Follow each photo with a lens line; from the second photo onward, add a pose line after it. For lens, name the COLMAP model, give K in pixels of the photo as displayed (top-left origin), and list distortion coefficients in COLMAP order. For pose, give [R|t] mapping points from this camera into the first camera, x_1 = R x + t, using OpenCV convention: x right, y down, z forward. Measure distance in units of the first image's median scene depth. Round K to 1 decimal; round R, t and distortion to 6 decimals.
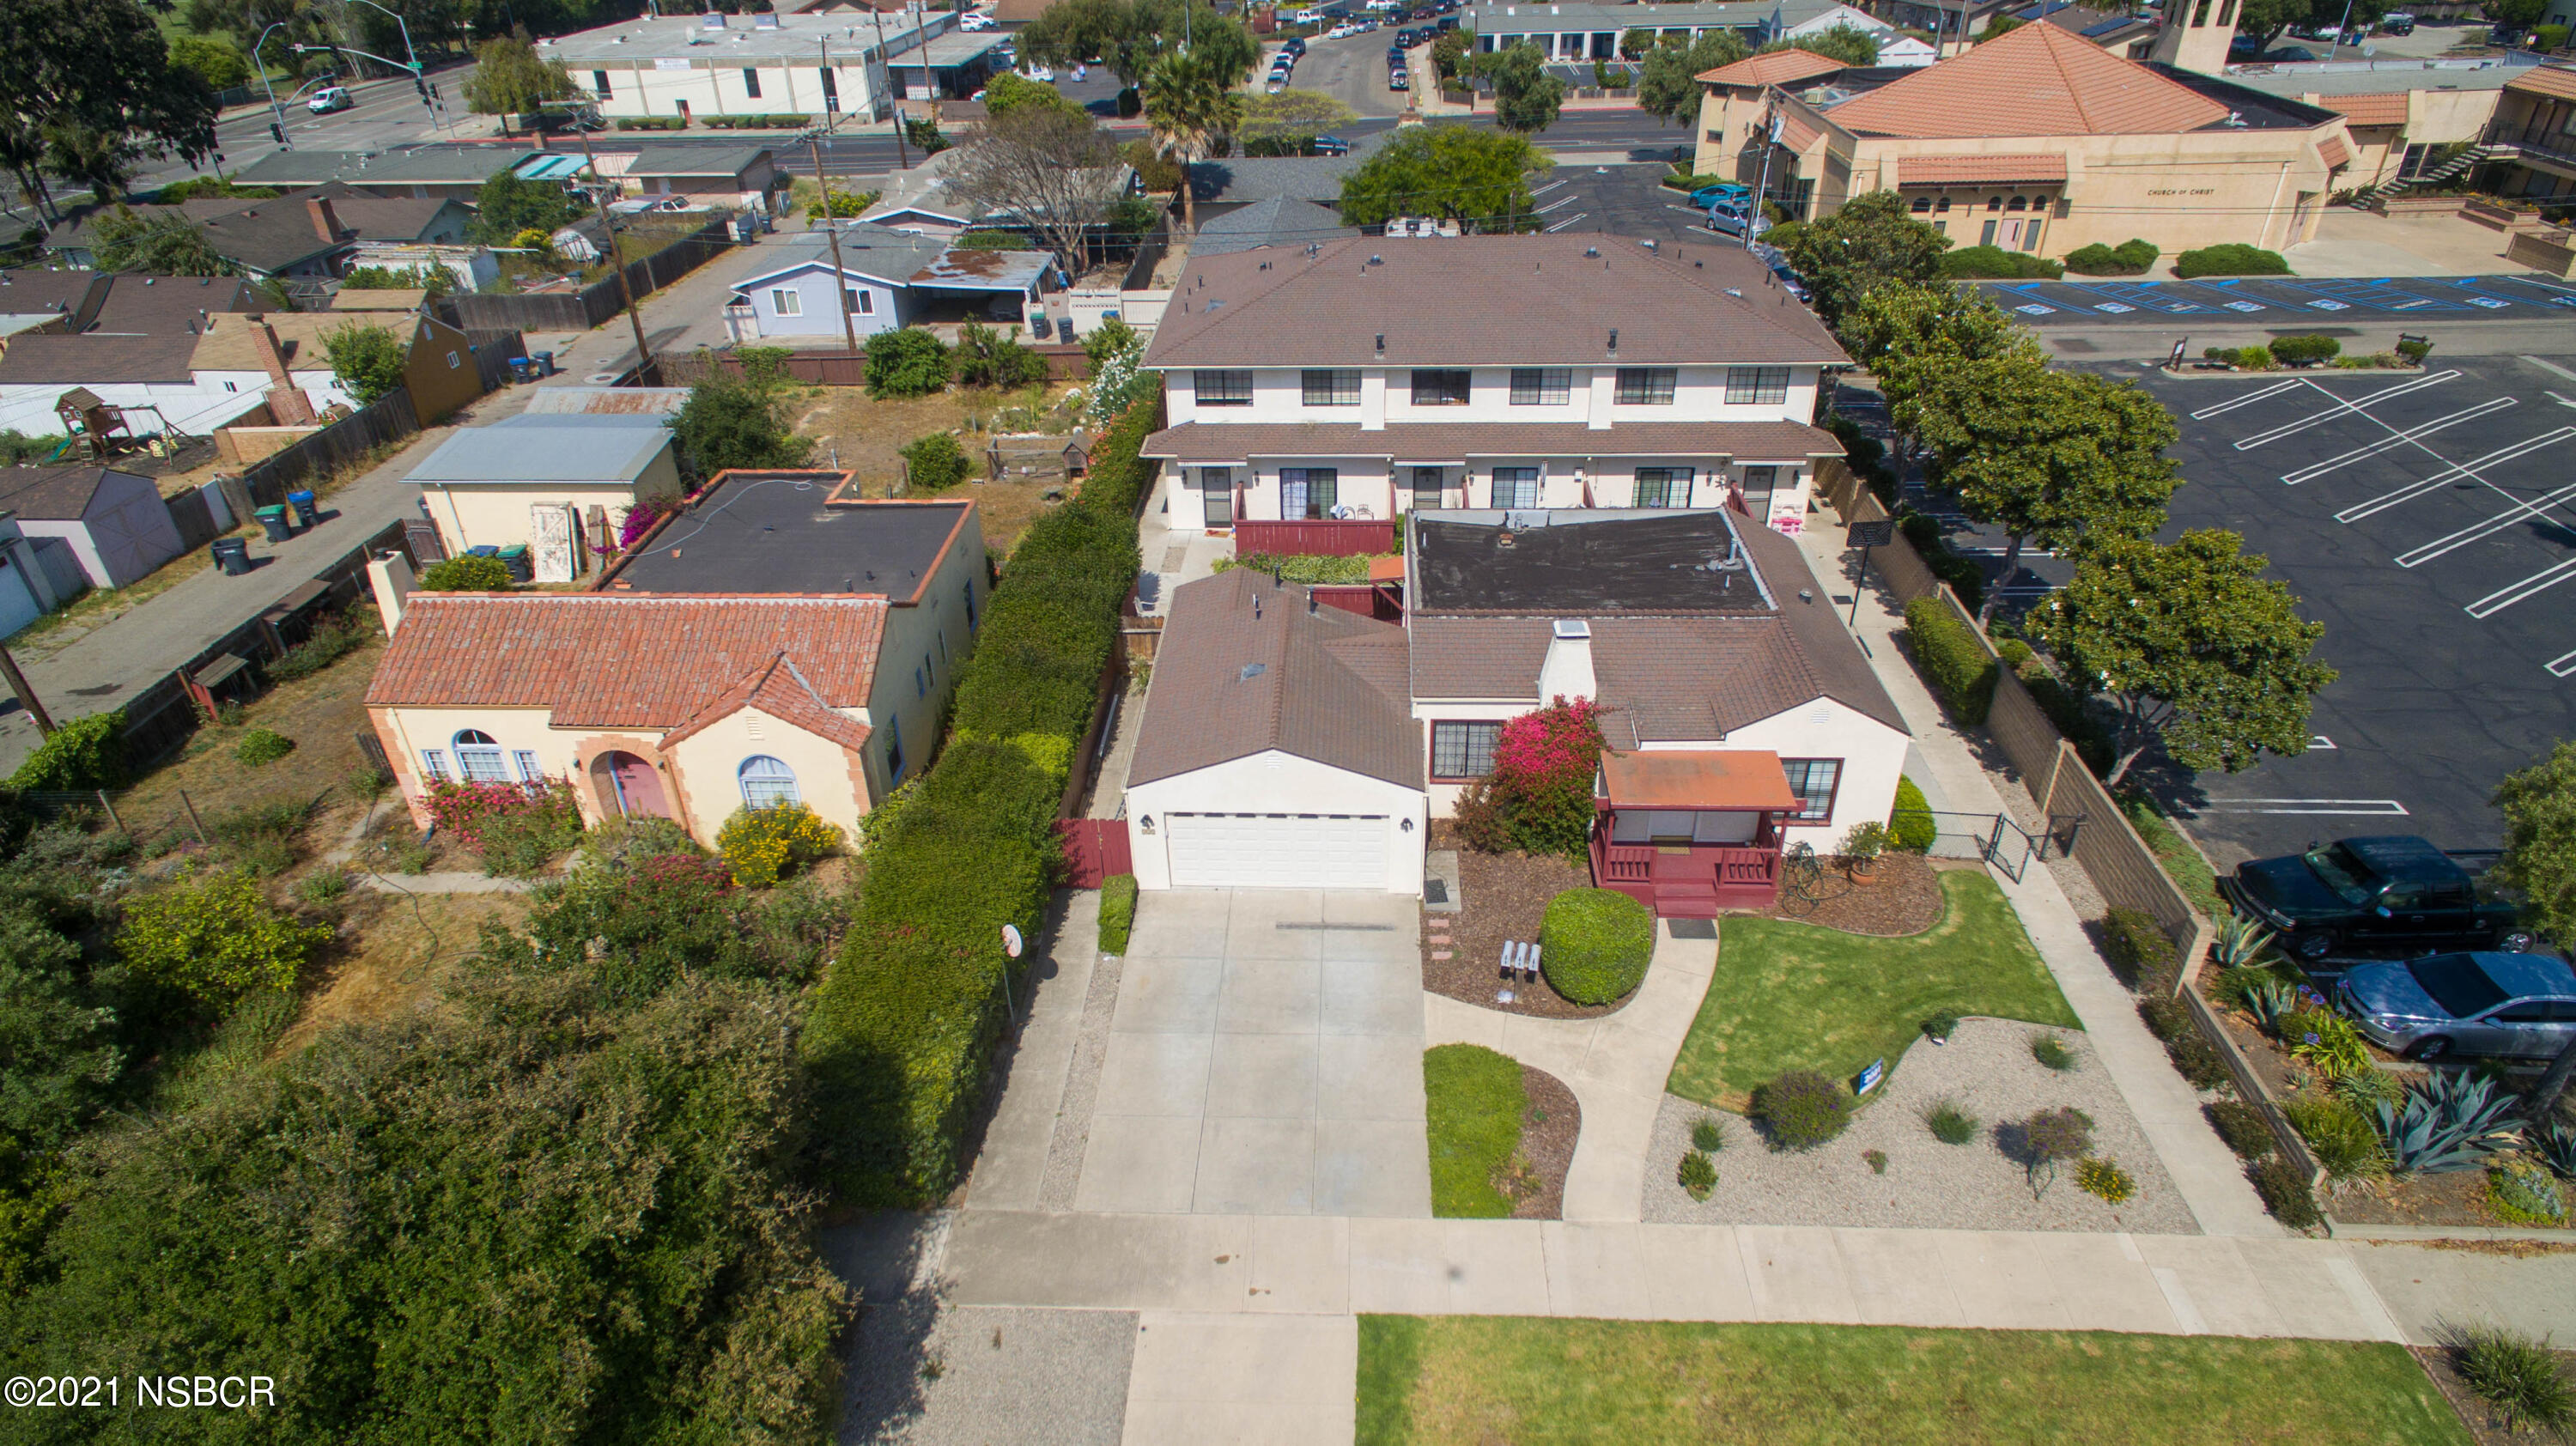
lens RADIAL K [[1452.4, 0, 1280.4], [0, 1452.4, 743.1], [0, 0, 1]] dist [0.008961, 0.007322]
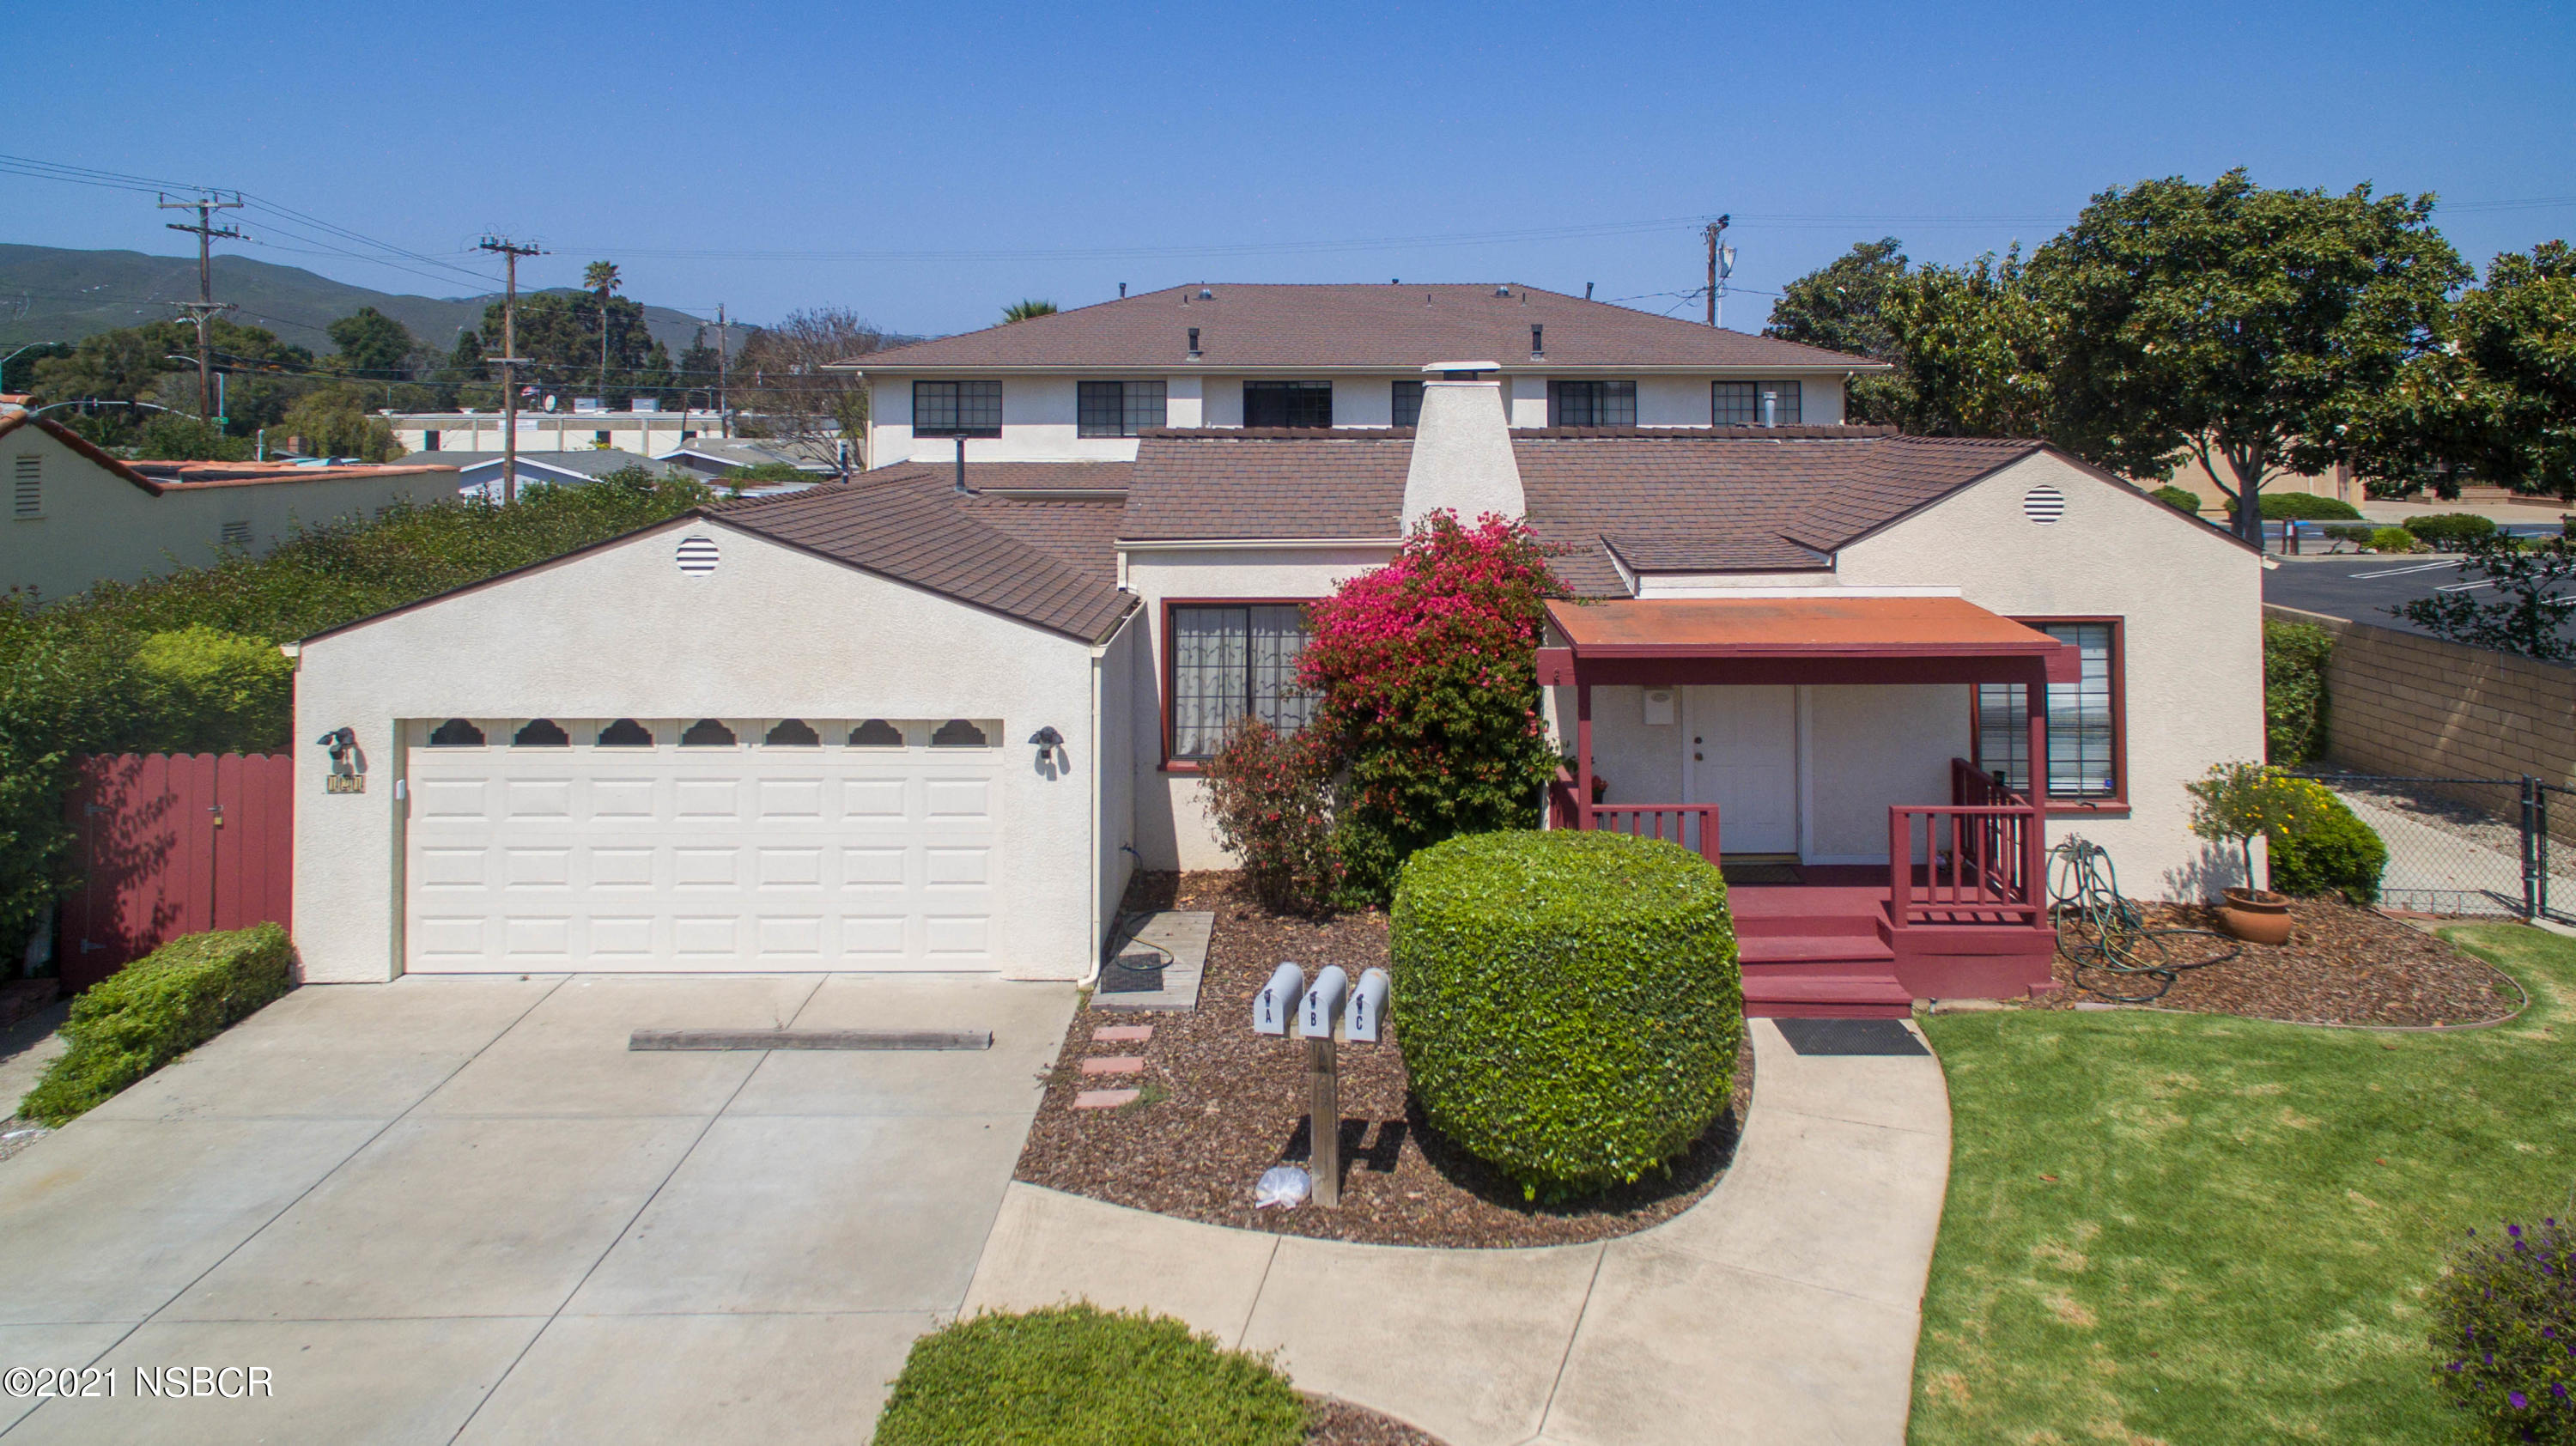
lens RADIAL K [[1535.6, 0, 1329.9], [0, 1535.6, 408.2], [0, 0, 1]] dist [0.008627, 0.001136]
pose [[0.998243, 0.020095, 0.055738, 0.120174], [0.013148, 0.842150, -0.539082, 0.174991], [-0.057772, 0.538868, 0.840407, 0.546091]]
